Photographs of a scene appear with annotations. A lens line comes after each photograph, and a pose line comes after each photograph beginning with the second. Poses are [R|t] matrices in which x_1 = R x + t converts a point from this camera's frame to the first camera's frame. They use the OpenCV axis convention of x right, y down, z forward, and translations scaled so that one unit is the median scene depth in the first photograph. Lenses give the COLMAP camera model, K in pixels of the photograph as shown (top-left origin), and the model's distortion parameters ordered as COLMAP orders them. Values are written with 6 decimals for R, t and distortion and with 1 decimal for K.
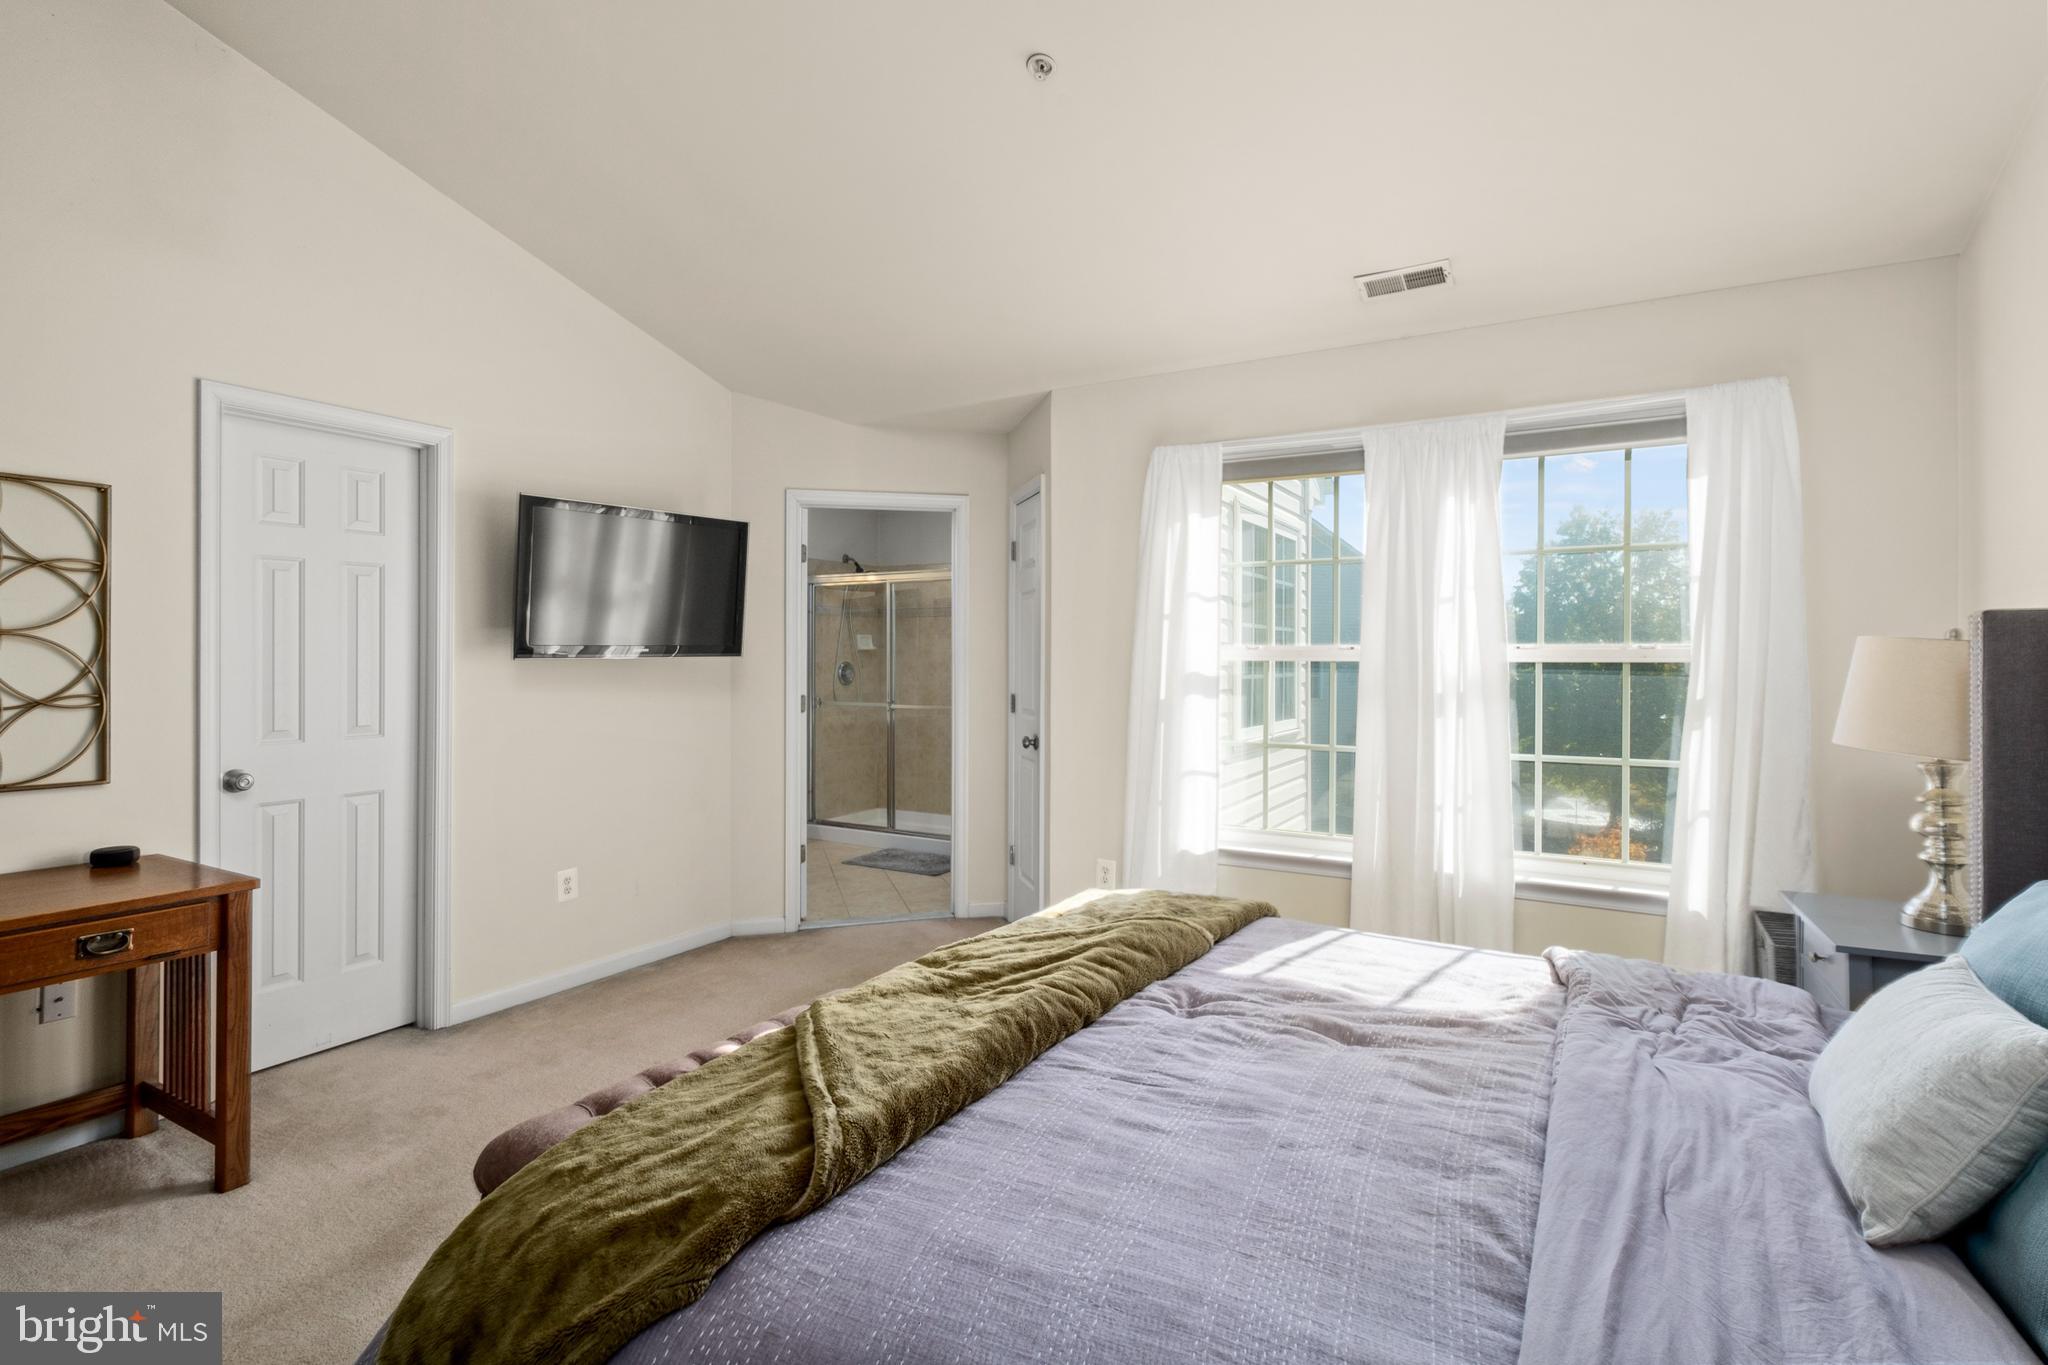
lens RADIAL K [[987.3, 0, 1008.0], [0, 987.3, 668.1], [0, 0, 1]] dist [0.000008, 0.000278]
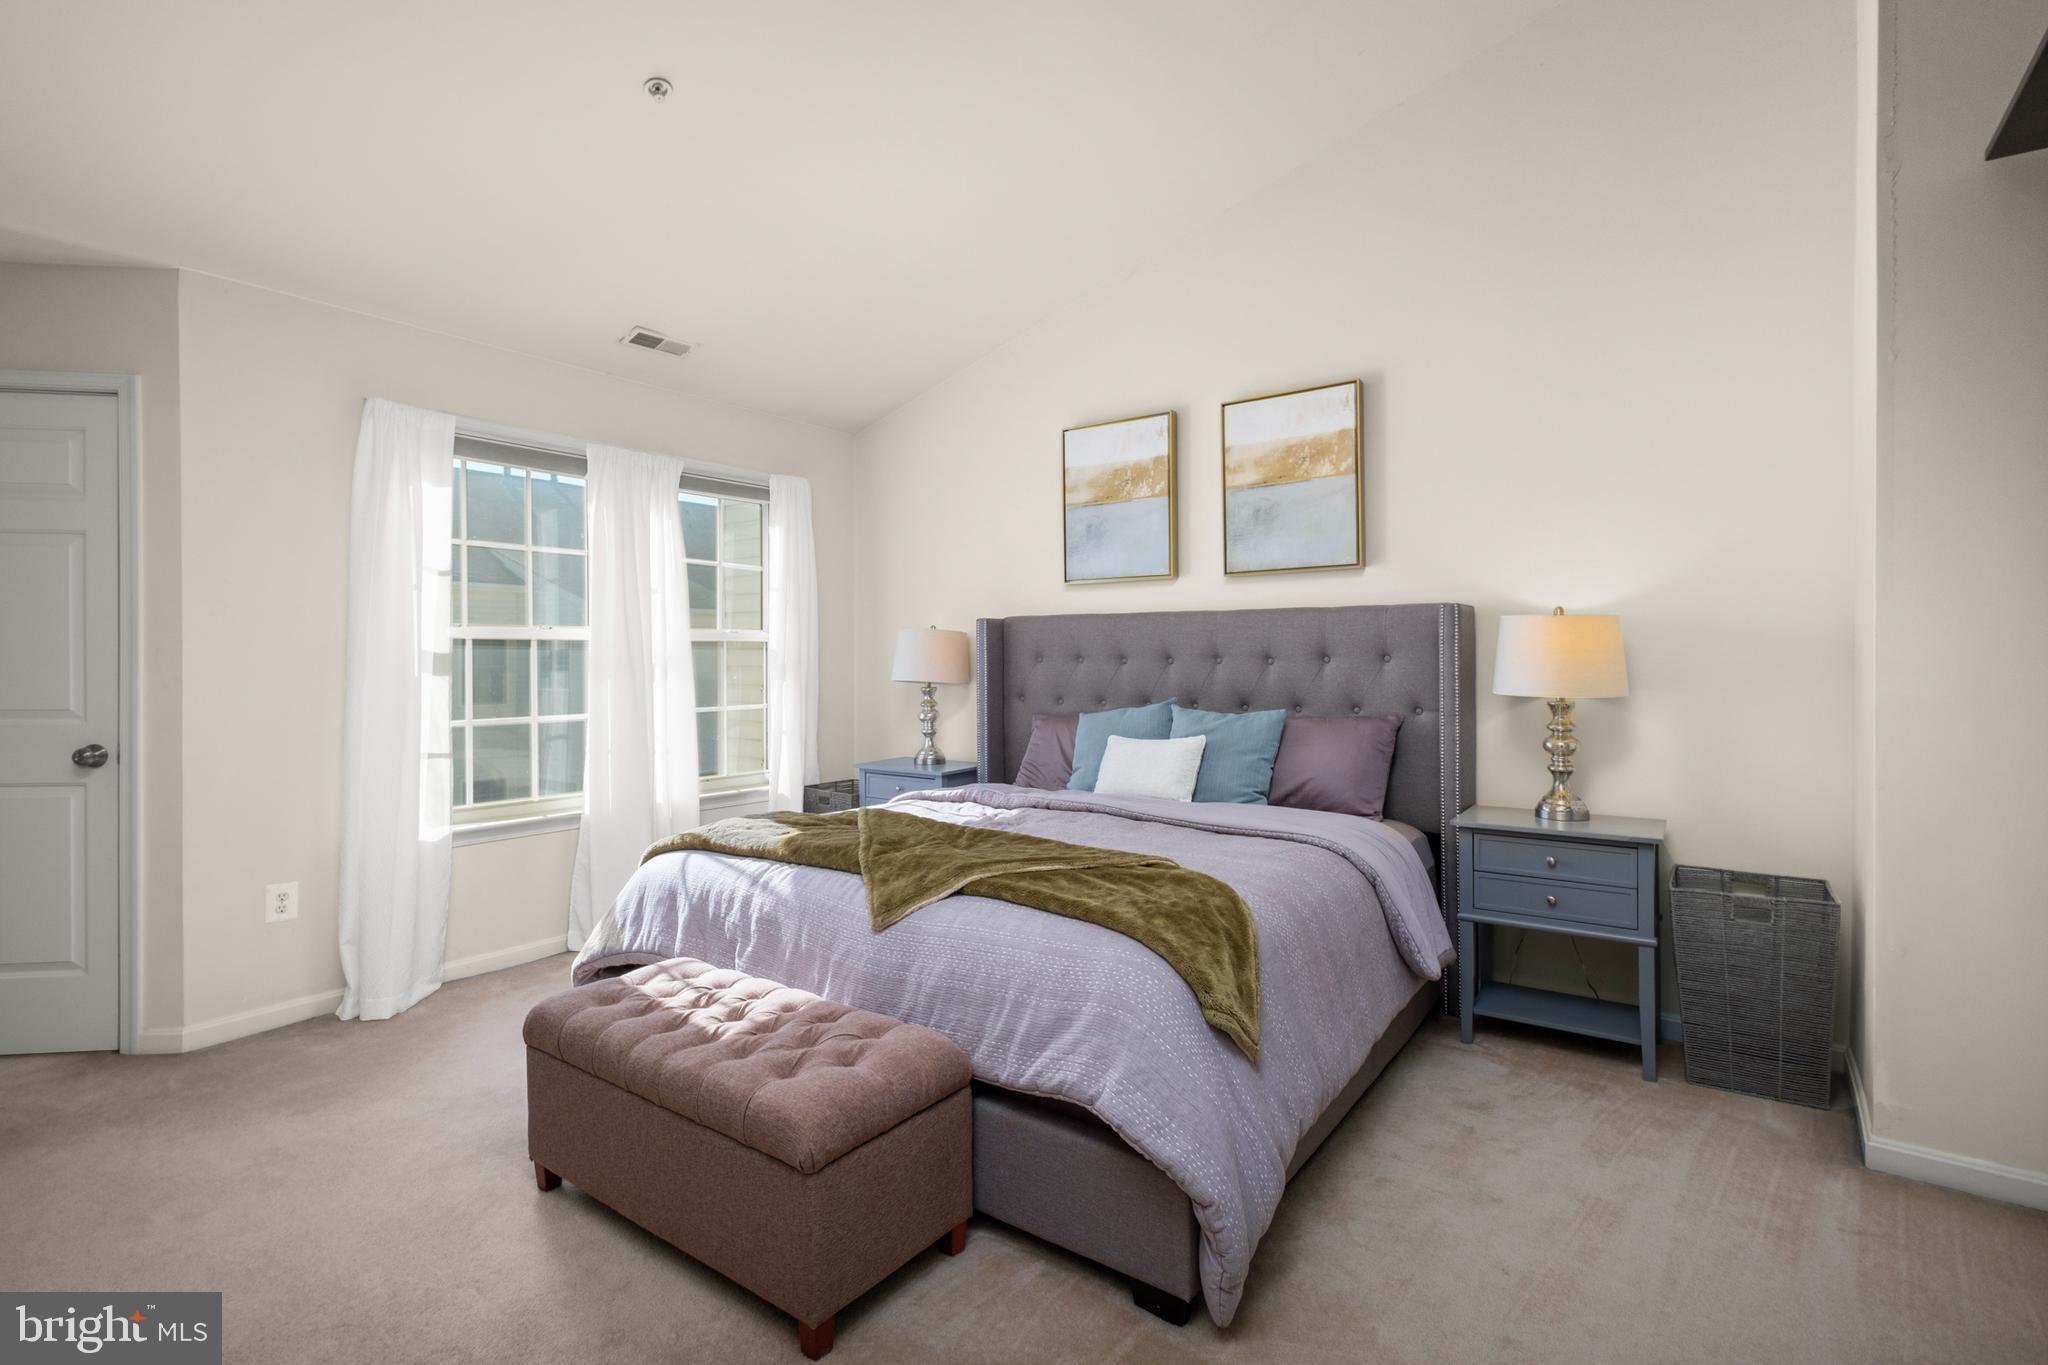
lens RADIAL K [[987.3, 0, 1008.0], [0, 987.3, 668.1], [0, 0, 1]] dist [0.000008, 0.000278]
pose [[0.089056, -0.029438, 0.995592, -0.706580], [0.000821, 0.999565, 0.029482, -0.006981], [-0.996026, -0.001808, 0.089041, 0.368135]]
